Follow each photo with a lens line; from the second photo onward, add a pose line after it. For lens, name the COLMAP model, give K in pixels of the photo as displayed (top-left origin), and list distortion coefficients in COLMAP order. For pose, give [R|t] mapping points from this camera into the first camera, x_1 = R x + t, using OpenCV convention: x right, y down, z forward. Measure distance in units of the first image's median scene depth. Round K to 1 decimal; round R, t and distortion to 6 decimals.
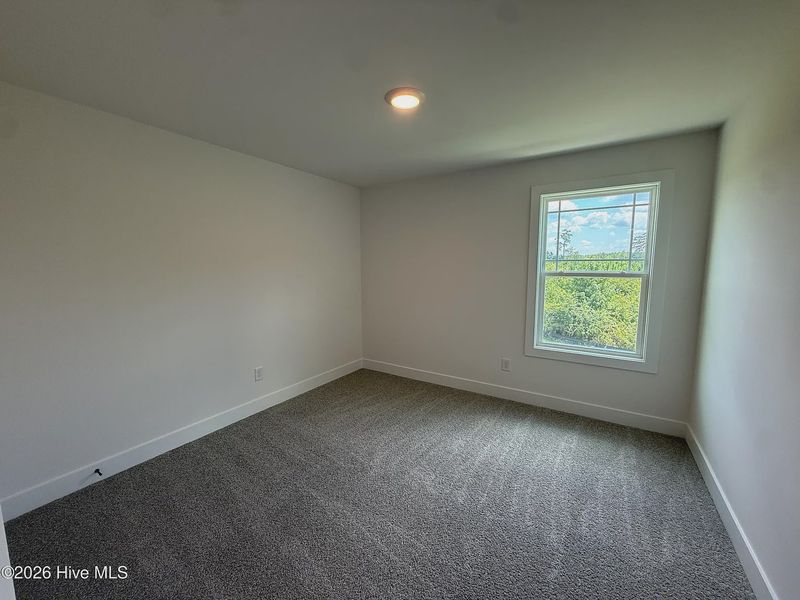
lens RADIAL K [[328.7, 0, 400.0], [0, 328.7, 300.0], [0, 0, 1]] dist [0.000657, 0.000074]
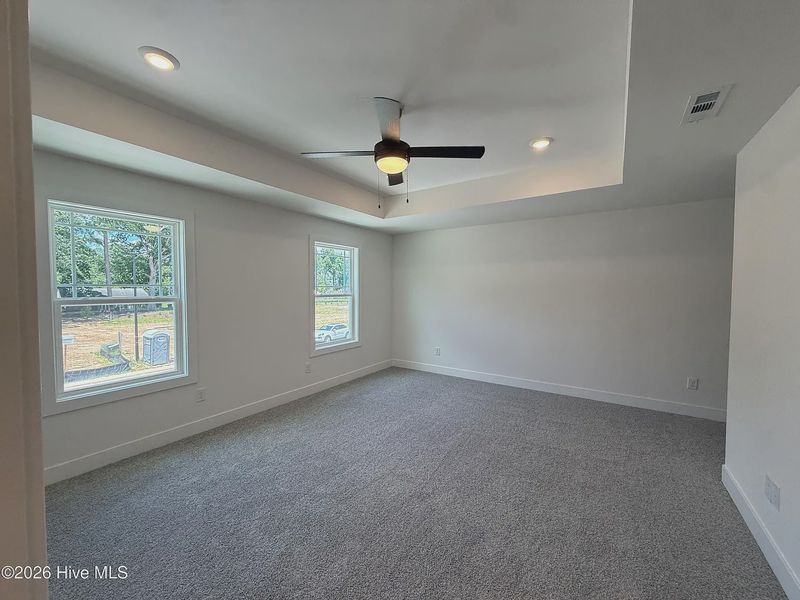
lens RADIAL K [[328.7, 0, 400.0], [0, 328.7, 300.0], [0, 0, 1]] dist [0.000657, 0.000074]
pose [[-0.008859, -0.030928, 0.999482, -0.382654], [0.109533, 0.993477, 0.031713, -0.025803], [-0.993944, 0.109758, -0.005414, 0.252363]]
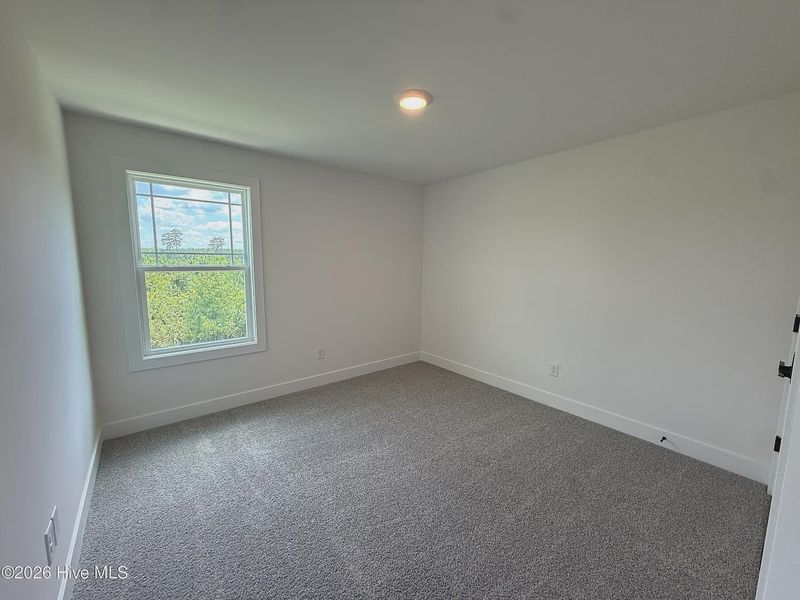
lens RADIAL K [[345.4, 0, 400.8], [0, 345.4, 303.1], [0, 0, 1]] dist [0.000195, 0.000009]
pose [[0.263870, -0.114855, 0.957695, -0.265748], [0.092609, 0.991315, 0.093371, -0.017648], [-0.960102, 0.064054, 0.272215, 0.174851]]
